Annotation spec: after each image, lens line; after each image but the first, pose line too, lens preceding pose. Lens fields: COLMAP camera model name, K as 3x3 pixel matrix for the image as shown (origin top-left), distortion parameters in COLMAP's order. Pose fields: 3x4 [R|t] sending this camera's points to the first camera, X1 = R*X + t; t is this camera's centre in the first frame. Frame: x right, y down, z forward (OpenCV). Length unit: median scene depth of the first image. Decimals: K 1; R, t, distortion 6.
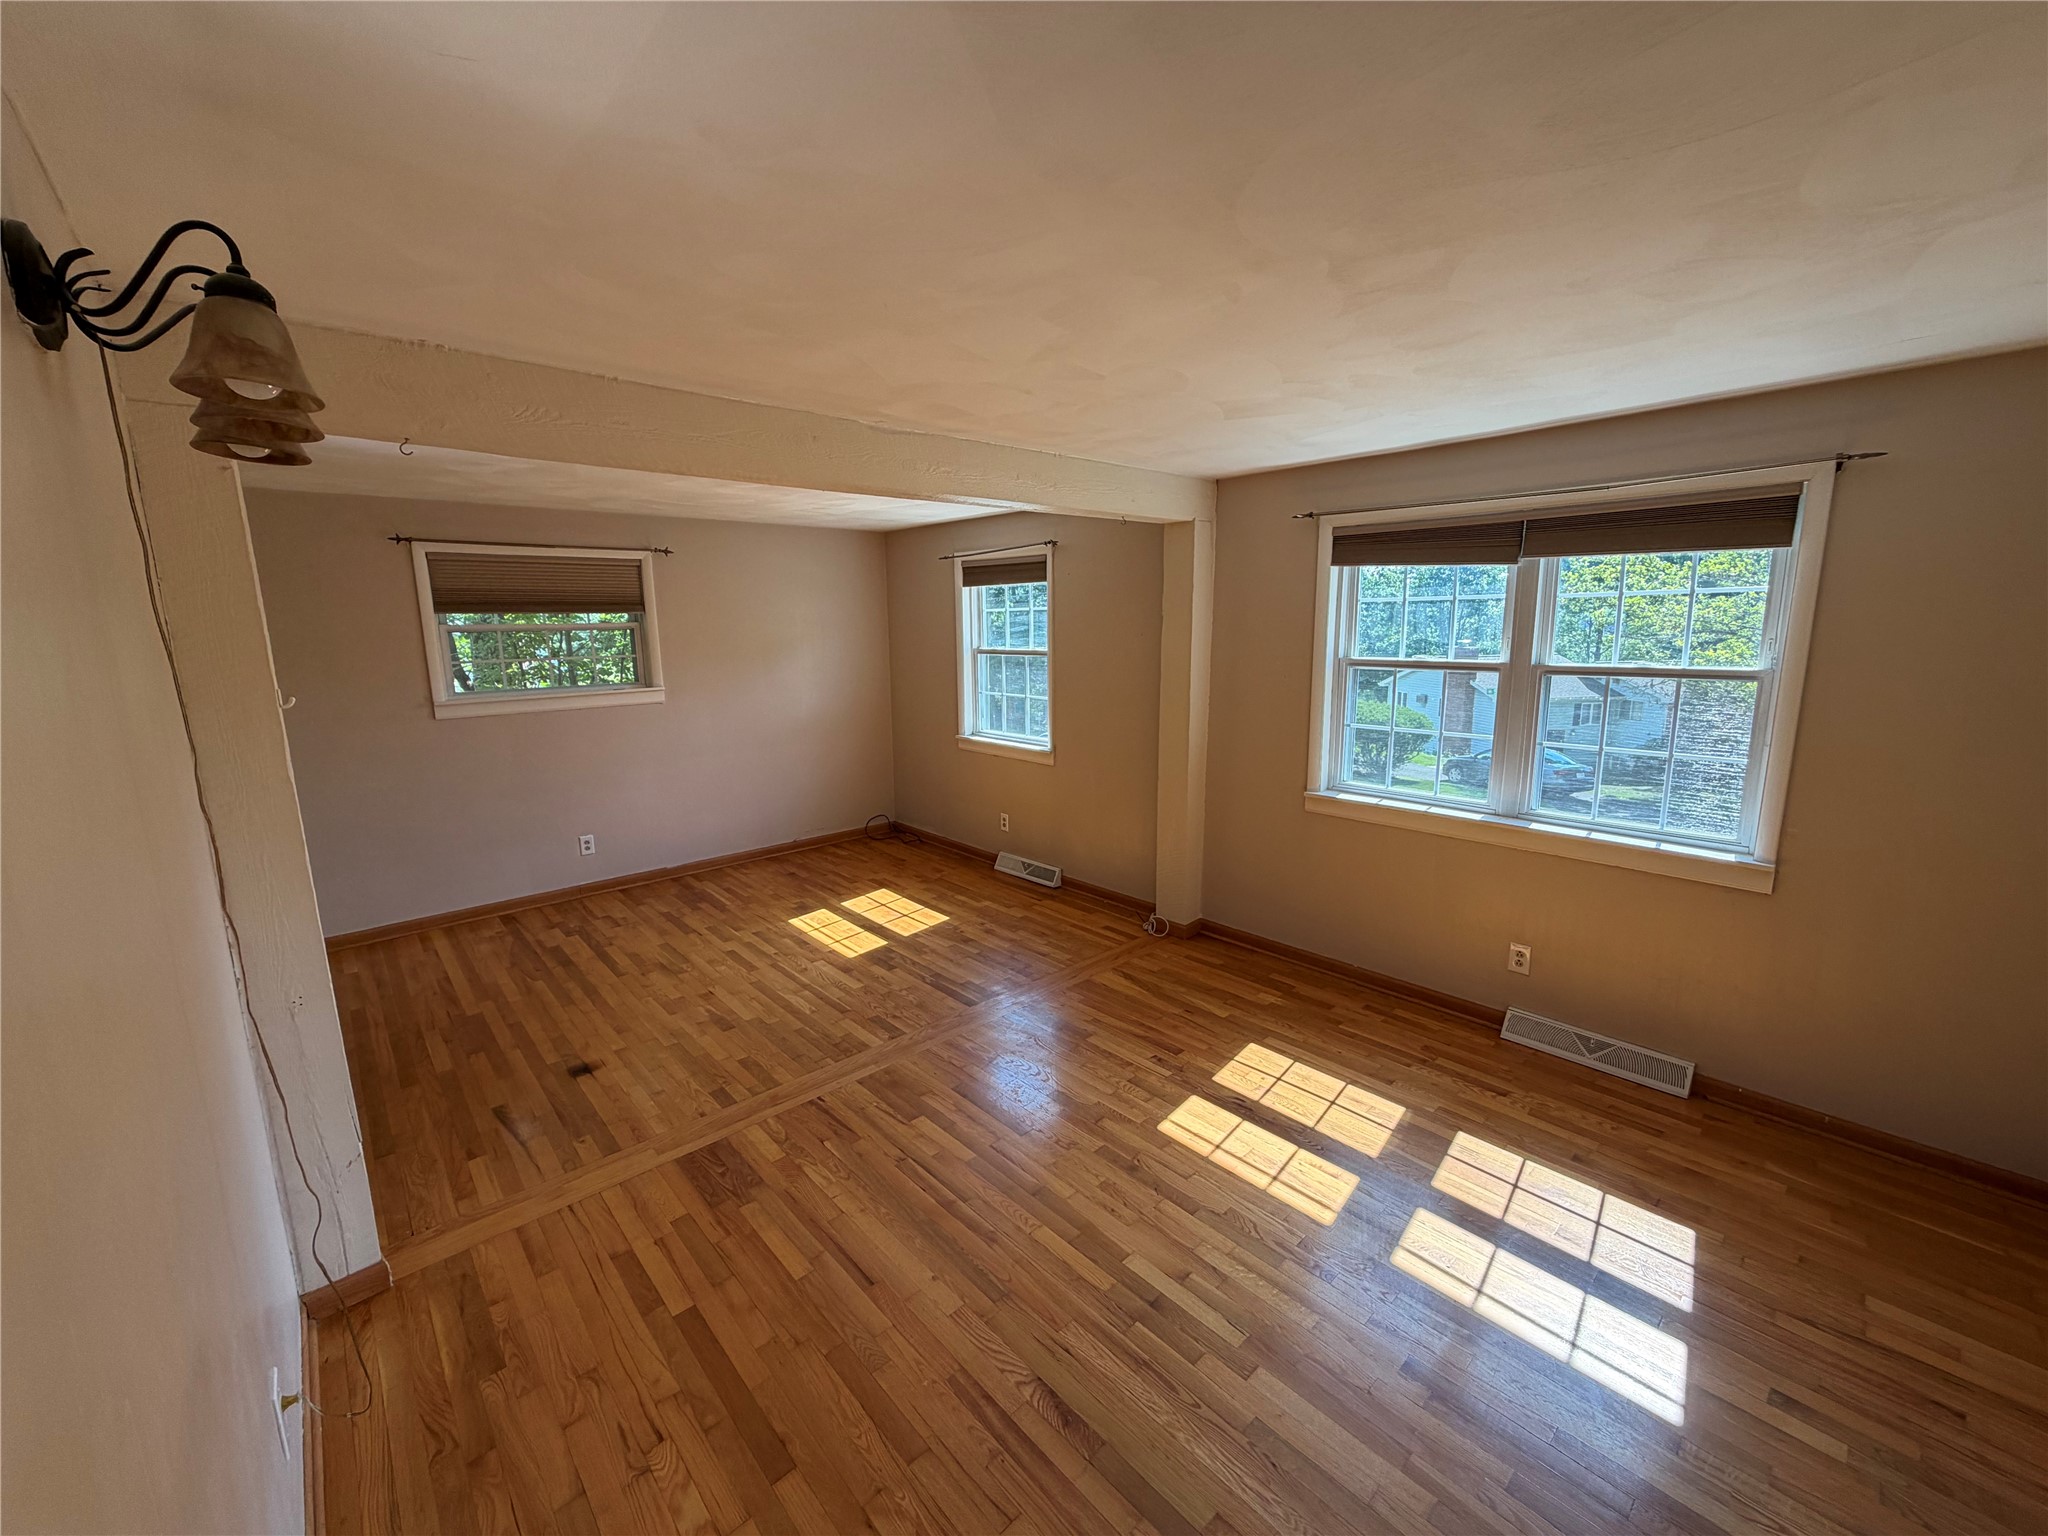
lens RADIAL K [[815.2, 0, 1025.6], [0, 815.2, 767.8], [0, 0, 1]] dist [-0.001283, 0.000452]
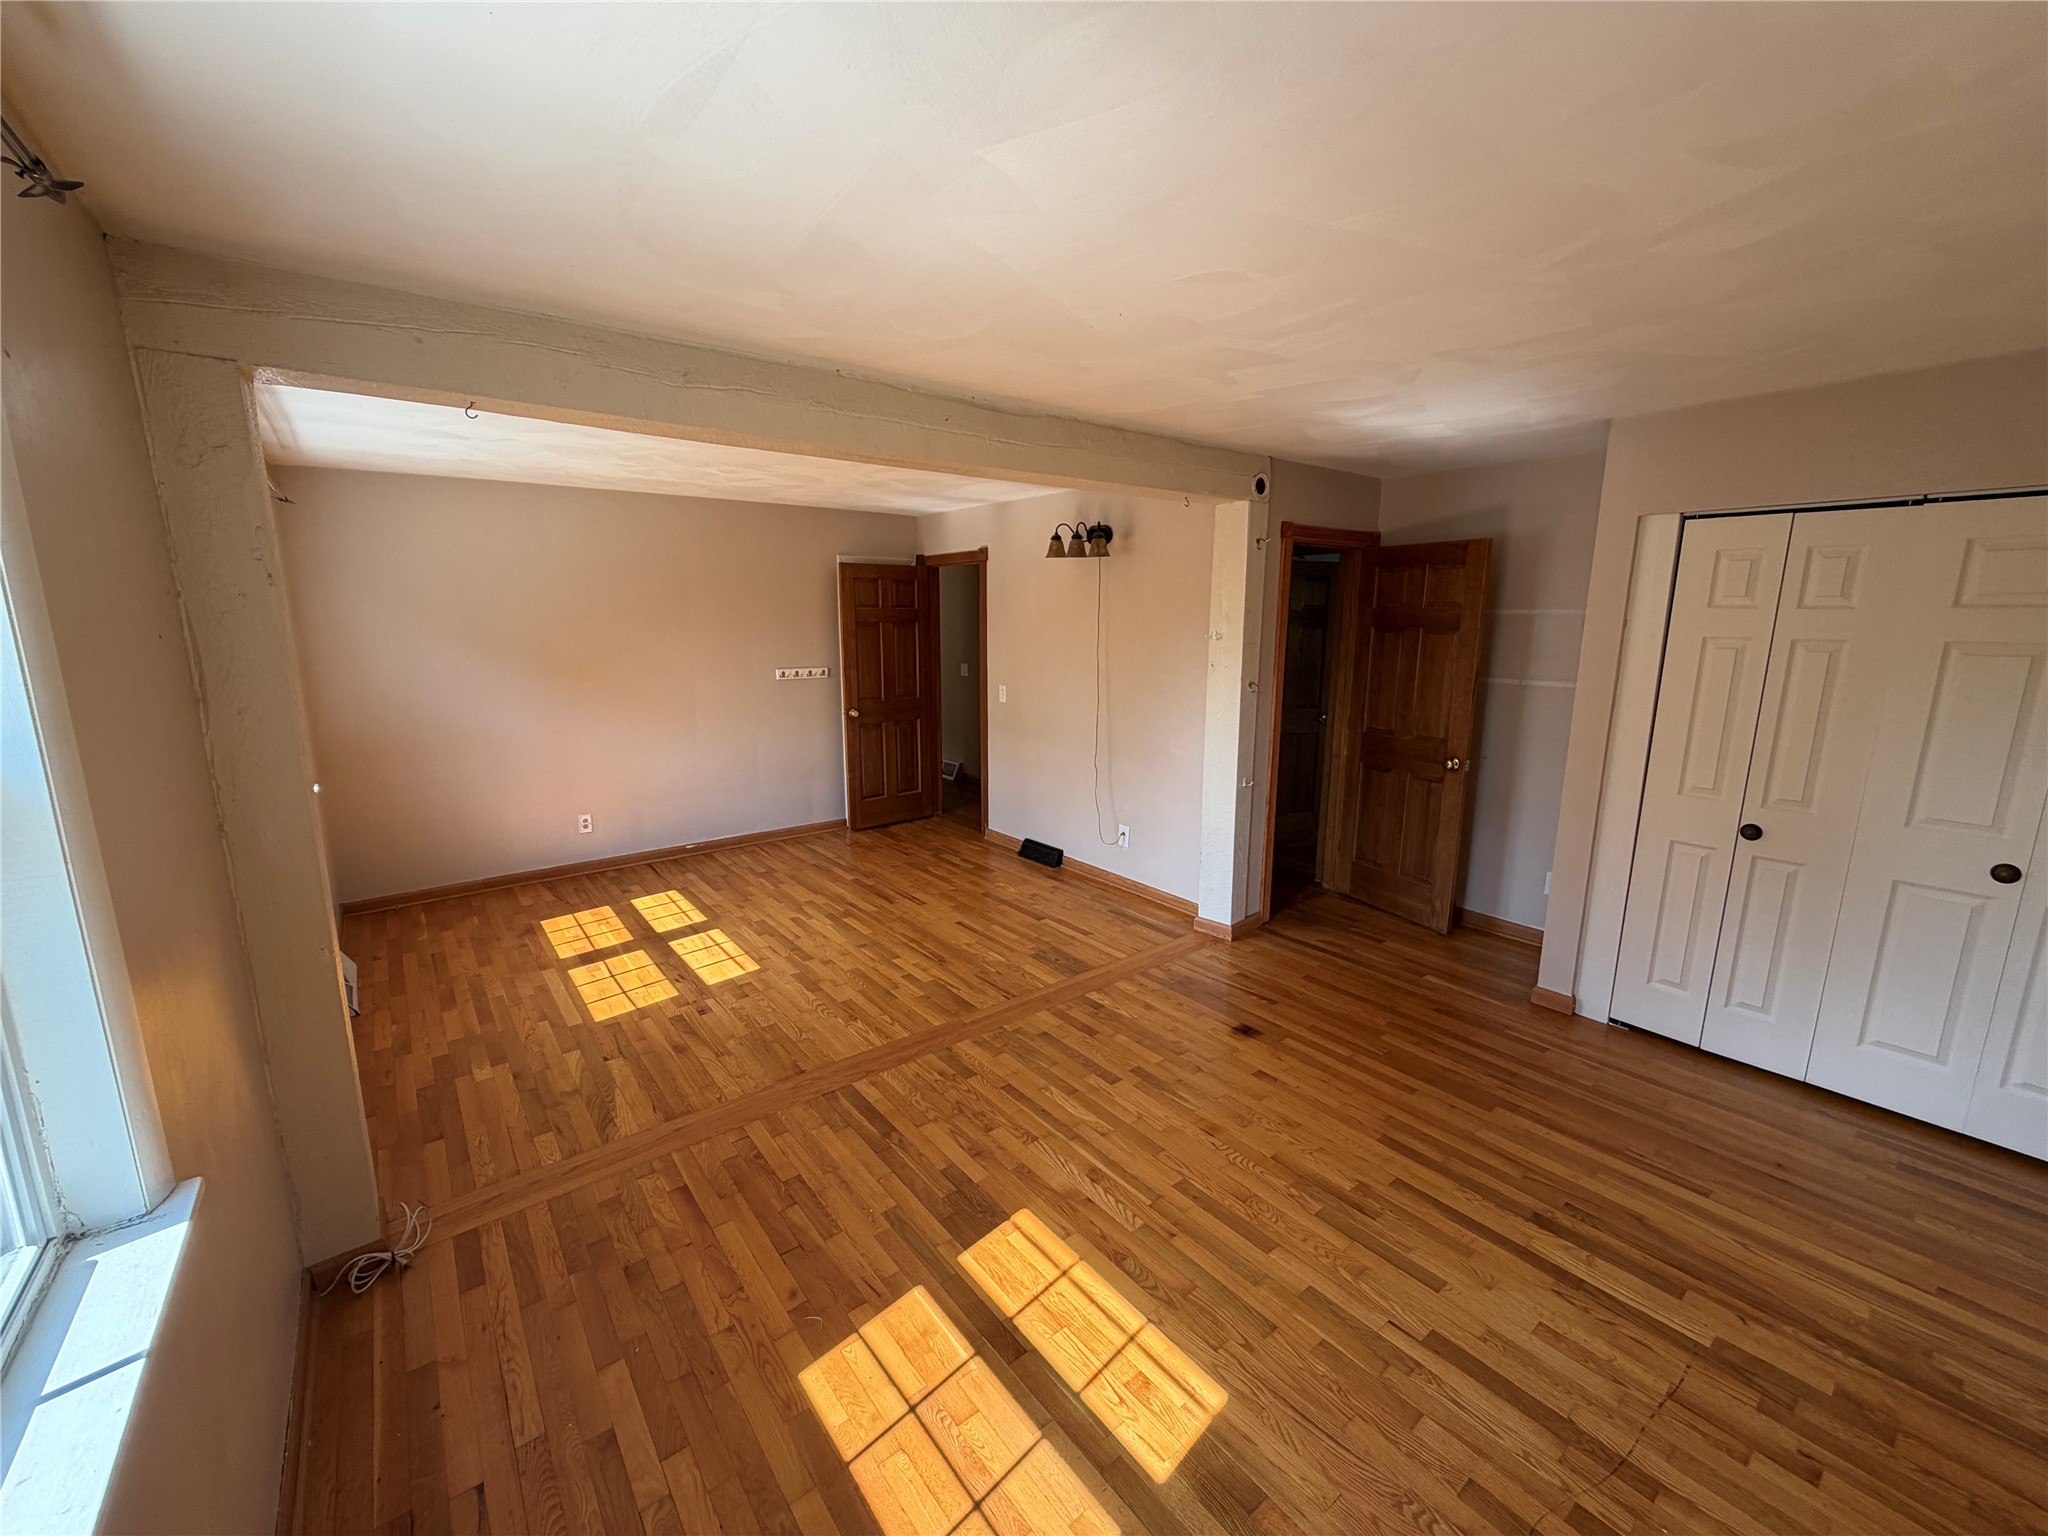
lens RADIAL K [[815.2, 0, 1024.2], [0, 815.2, 769.4], [0, 0, 1]] dist [-0.001283, 0.000452]
pose [[-0.997606, -0.002392, 0.069114, -0.270814], [0.022847, 0.931885, 0.362033, -0.259362], [-0.065272, 0.362746, -0.929599, 1.508904]]
